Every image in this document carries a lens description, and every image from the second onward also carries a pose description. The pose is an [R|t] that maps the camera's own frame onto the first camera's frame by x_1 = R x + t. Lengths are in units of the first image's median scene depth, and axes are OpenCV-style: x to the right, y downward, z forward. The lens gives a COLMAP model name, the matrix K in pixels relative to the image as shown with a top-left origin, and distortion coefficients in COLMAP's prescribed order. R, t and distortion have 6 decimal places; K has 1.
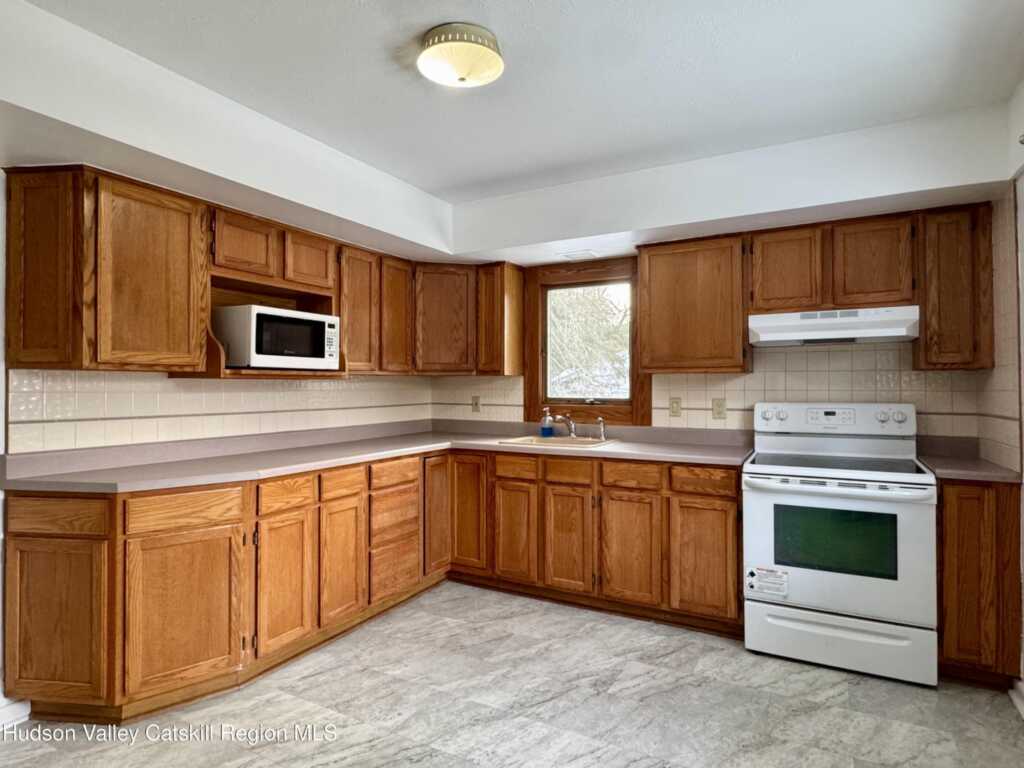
lens RADIAL K [[576.1, 0, 514.0], [0, 576.1, 383.3], [0, 0, 1]] dist [-0.000543, 0.000444]
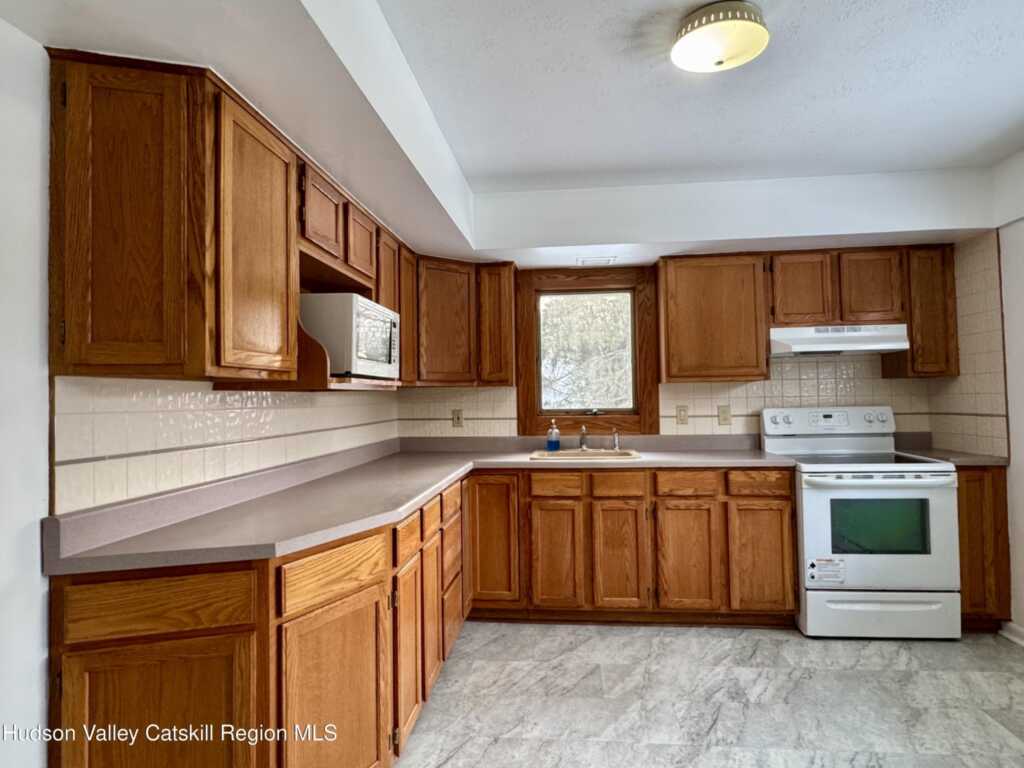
lens RADIAL K [[592.9, 0, 512.0], [0, 592.9, 384.0], [0, 0, 1]] dist [0.000060, -0.000344]
pose [[0.919371, -0.005426, 0.393353, -0.509074], [0.014087, 0.999718, -0.019134, 0.002111], [-0.393138, 0.023132, 0.919188, 0.174758]]
